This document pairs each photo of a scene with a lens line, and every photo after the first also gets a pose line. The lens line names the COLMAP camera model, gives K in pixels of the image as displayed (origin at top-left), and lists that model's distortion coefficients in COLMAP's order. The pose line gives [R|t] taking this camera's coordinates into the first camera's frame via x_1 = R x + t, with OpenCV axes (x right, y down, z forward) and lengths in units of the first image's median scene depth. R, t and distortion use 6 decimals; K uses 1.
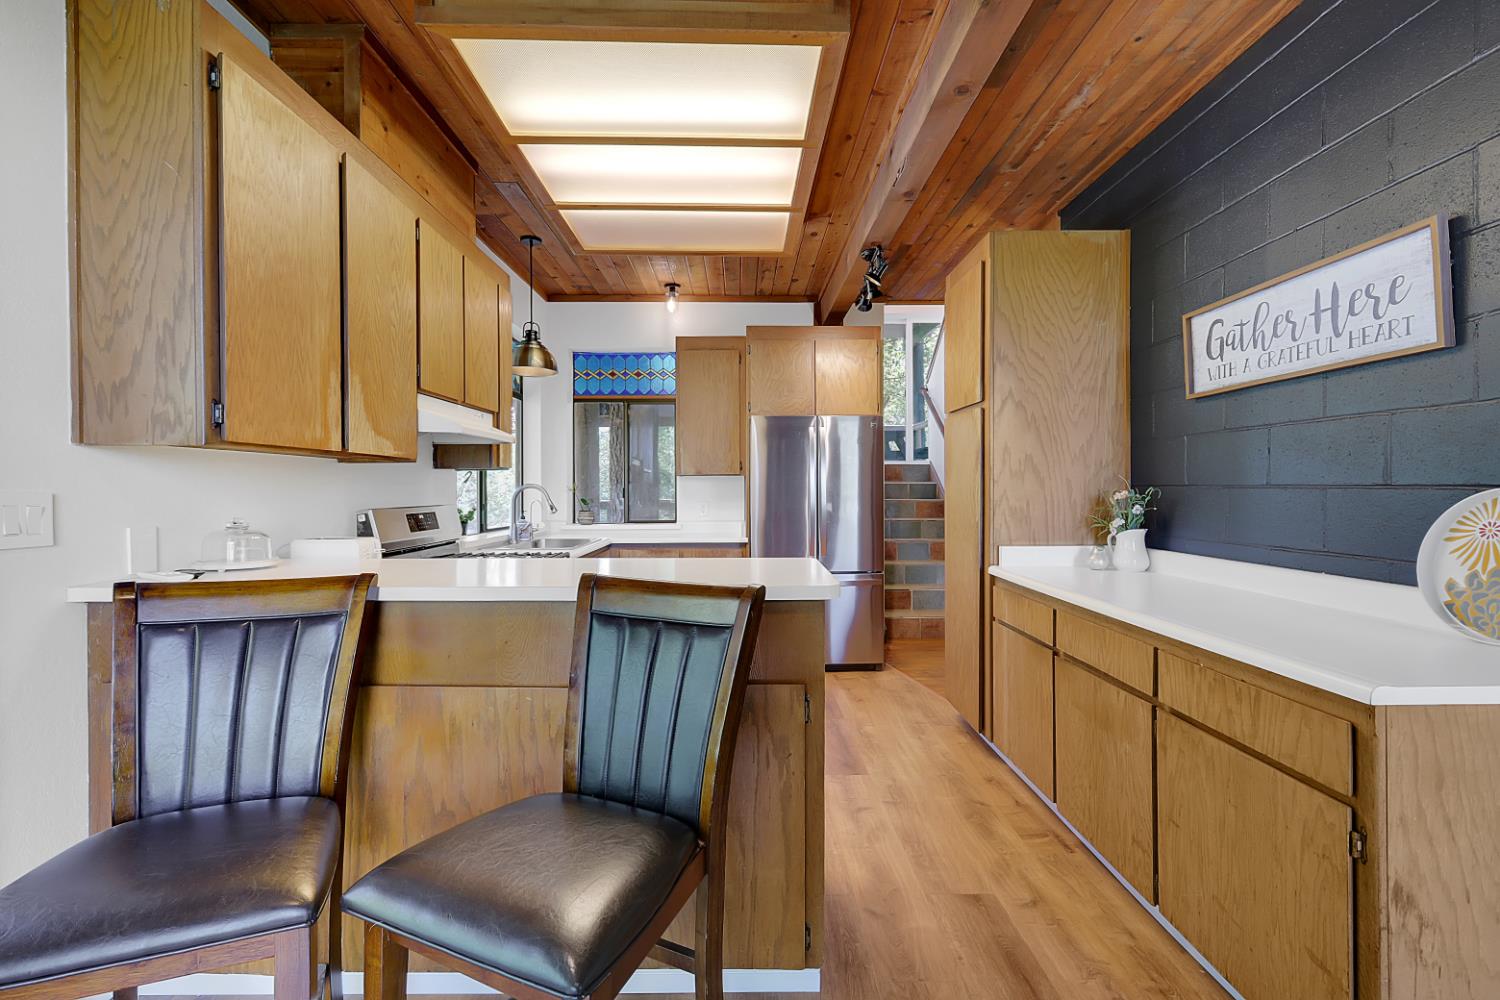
lens RADIAL K [[650.6, 0, 751.1], [0, 650.6, 491.8], [0, 0, 1]] dist [-0.000251, 0.000211]
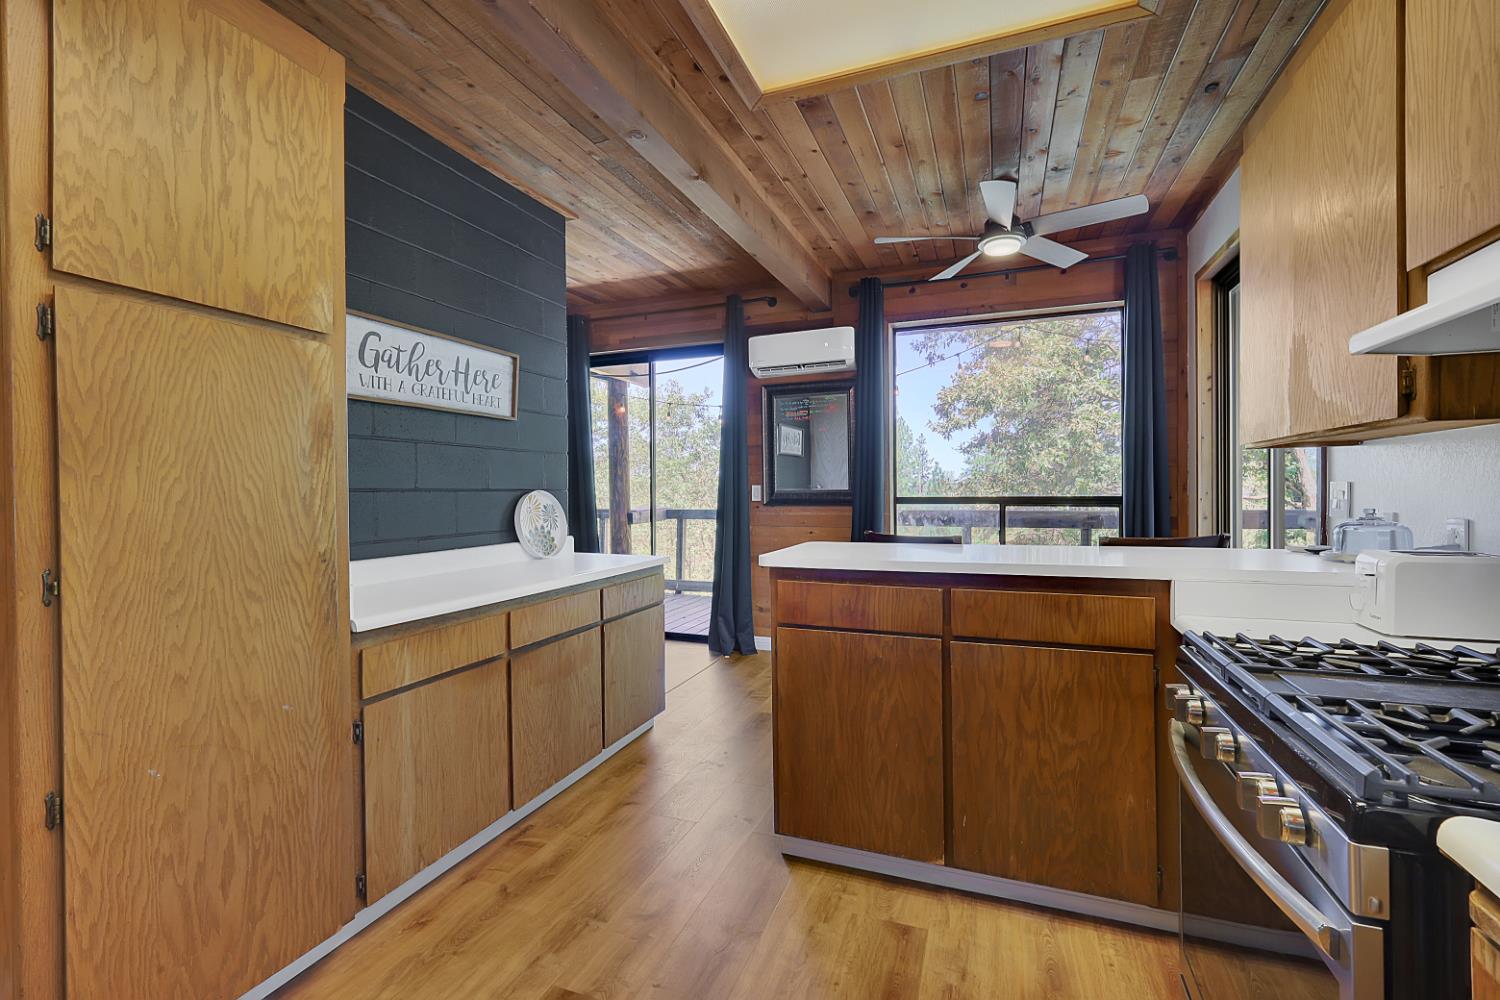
lens RADIAL K [[645.1, 0, 753.1], [0, 645.1, 496.9], [0, 0, 1]] dist [0.003054, 0.000194]
pose [[-0.929418, 0.008809, 0.368925, -0.237080], [0.014787, 0.999801, 0.013381, -0.002144], [-0.368733, 0.017892, -0.929363, 1.746029]]
